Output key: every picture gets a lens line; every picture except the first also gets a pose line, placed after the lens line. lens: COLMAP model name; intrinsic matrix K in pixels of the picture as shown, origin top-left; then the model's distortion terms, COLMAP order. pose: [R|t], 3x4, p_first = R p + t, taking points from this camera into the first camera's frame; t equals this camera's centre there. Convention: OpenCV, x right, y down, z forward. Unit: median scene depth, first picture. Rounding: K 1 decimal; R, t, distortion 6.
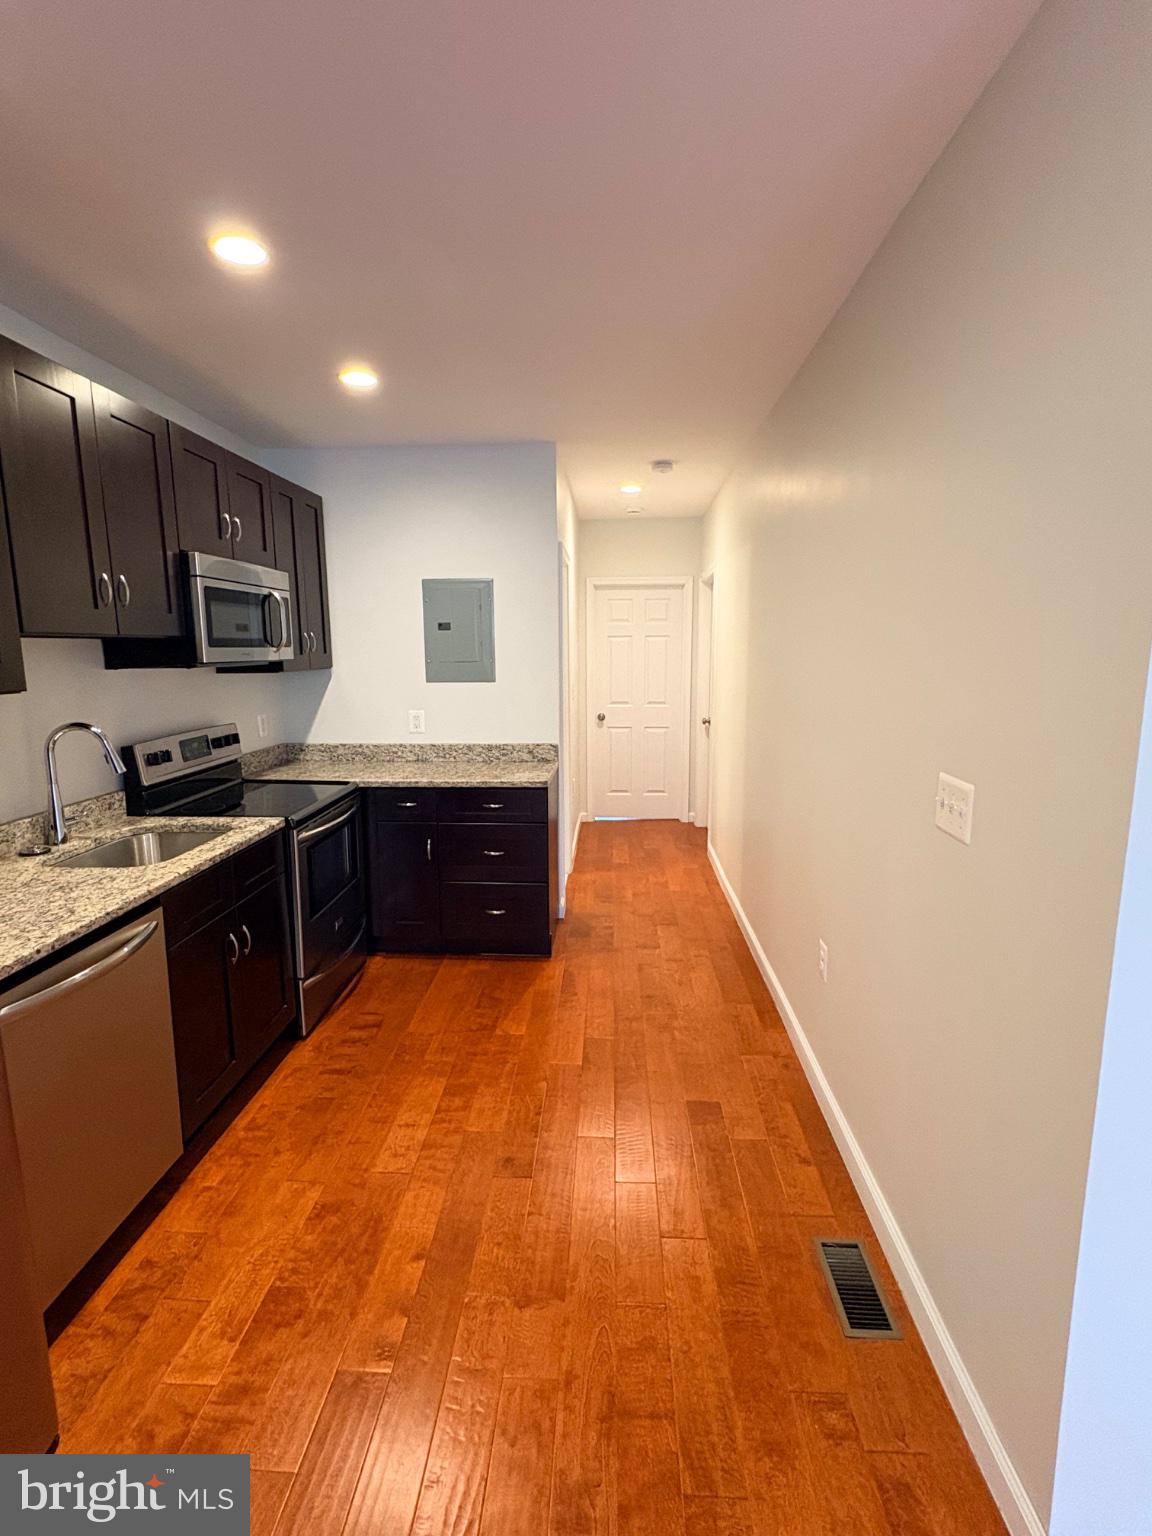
lens RADIAL K [[737.1, 0, 575.5], [0, 737.1, 768.5], [0, 0, 1]] dist [-0.000305, 0.000874]
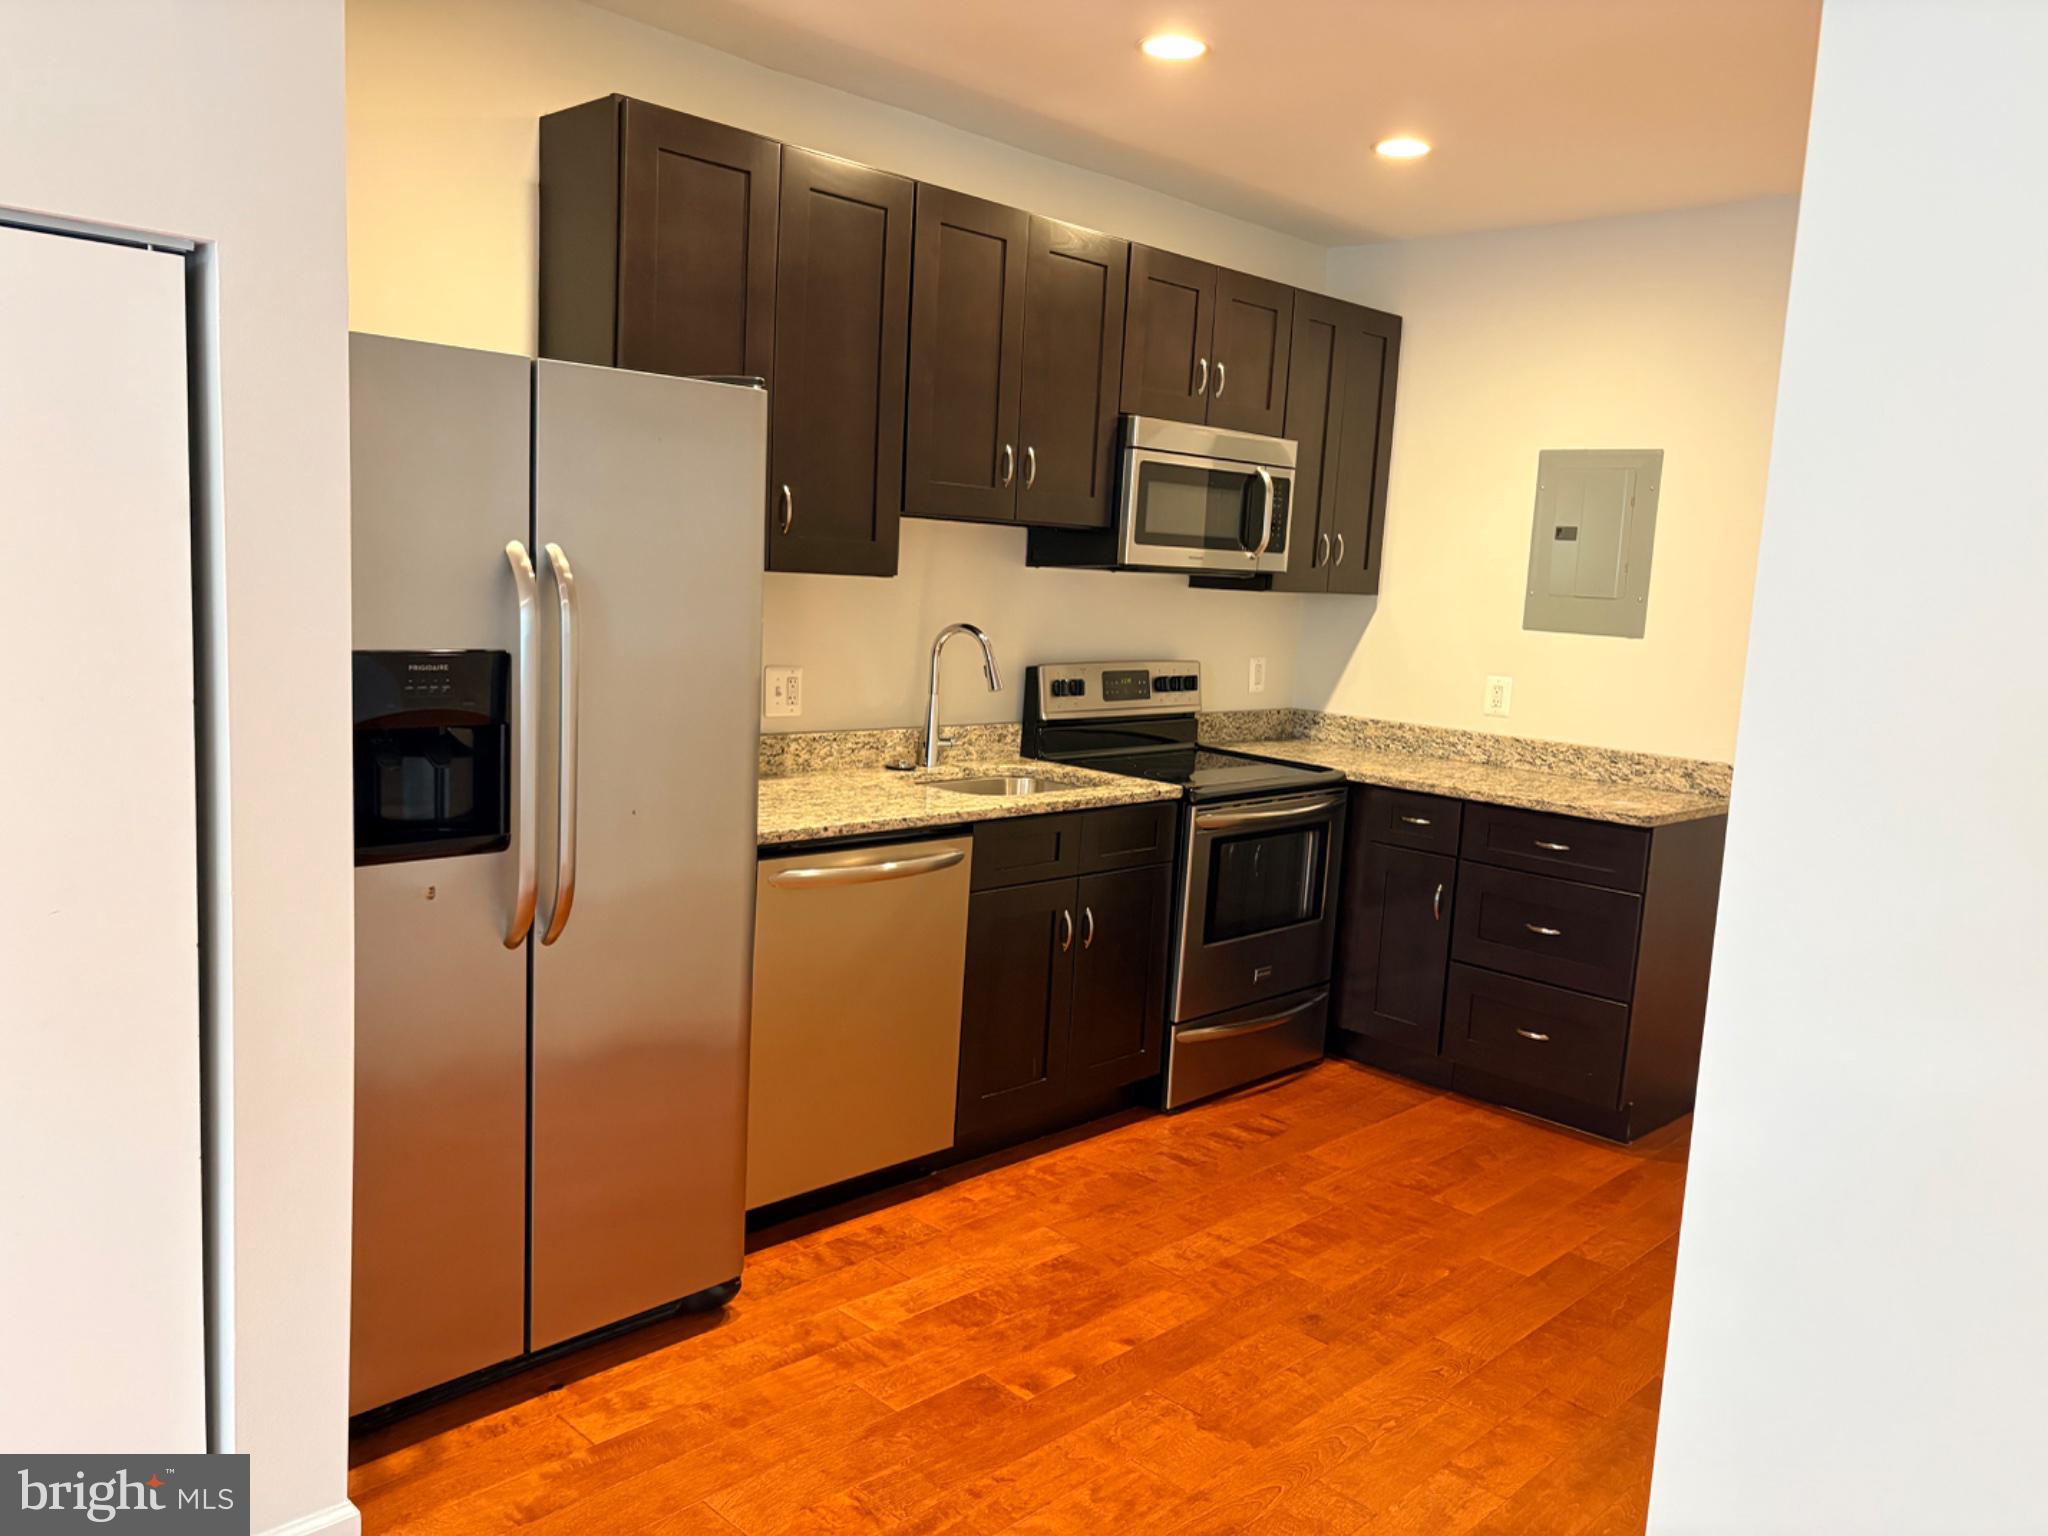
lens RADIAL K [[1560.1, 0, 1030.6], [0, 1560.1, 768.8], [0, 0, 1]] dist [0.054980, -0.016269]
pose [[0.753039, 0.135805, -0.643808, 0.463562], [-0.166343, 0.985977, 0.013416, 0.055161], [0.636602, 0.096991, 0.765069, -0.244440]]
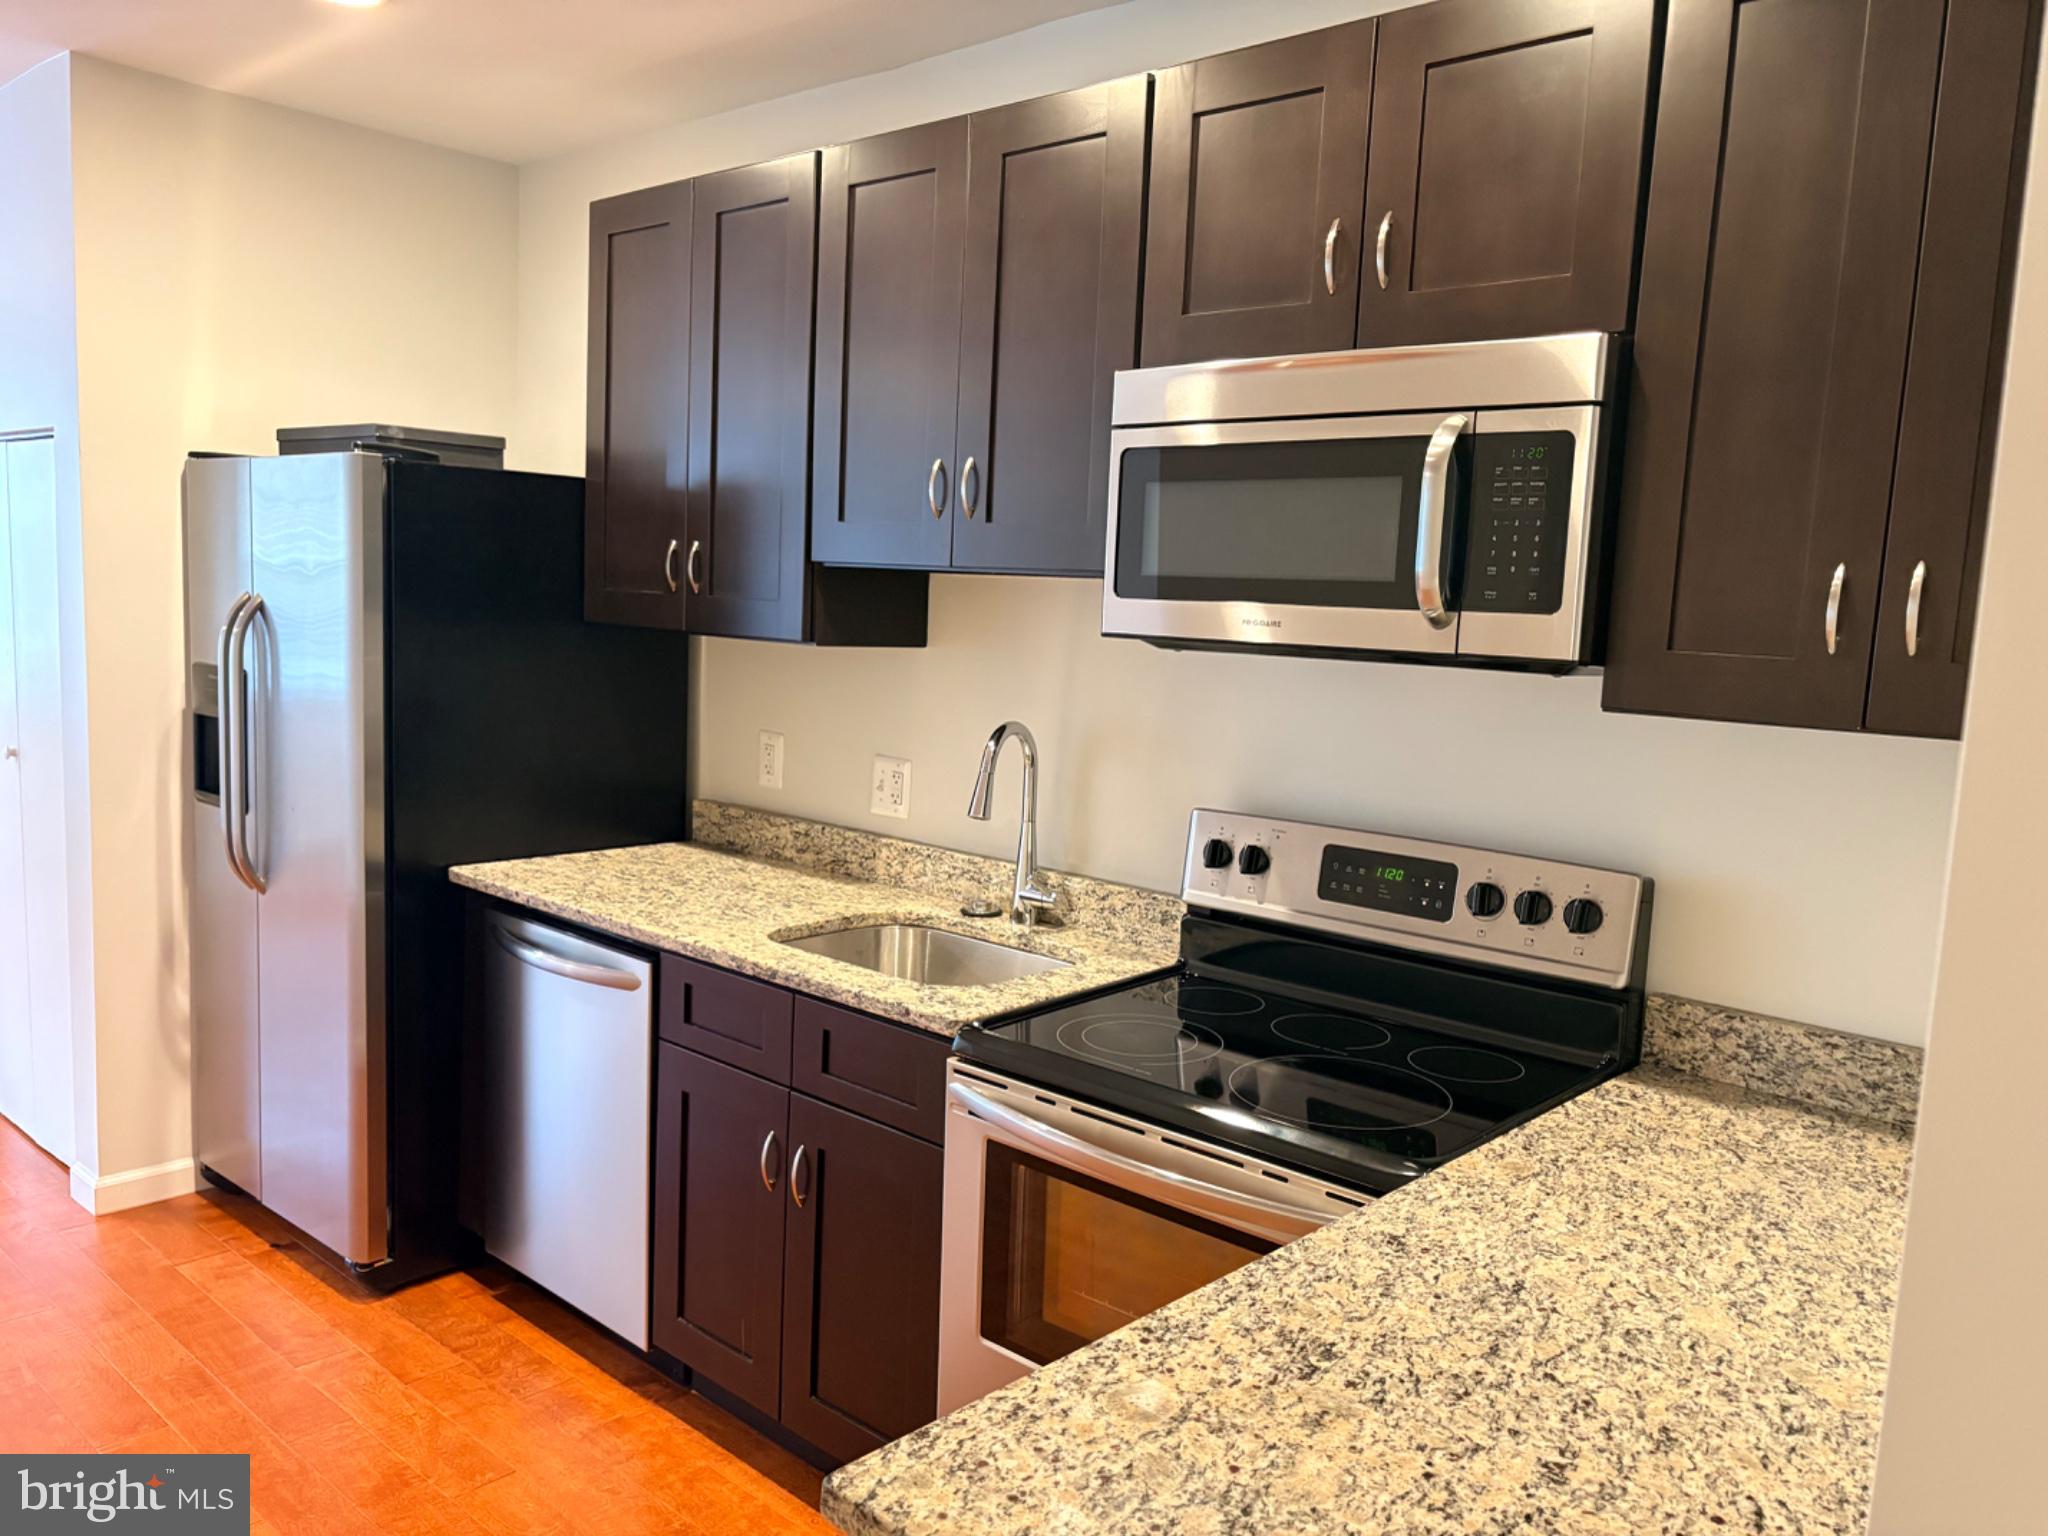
lens RADIAL K [[1560.1, 0, 1011.0], [0, 1560.1, 790.2], [0, 0, 1]] dist [0.054980, -0.016269]
pose [[-0.634613, 0.080628, -0.768612, 0.225962], [-0.162908, 0.958240, 0.235026, -0.257761], [0.755465, 0.274364, -0.594977, 1.512109]]
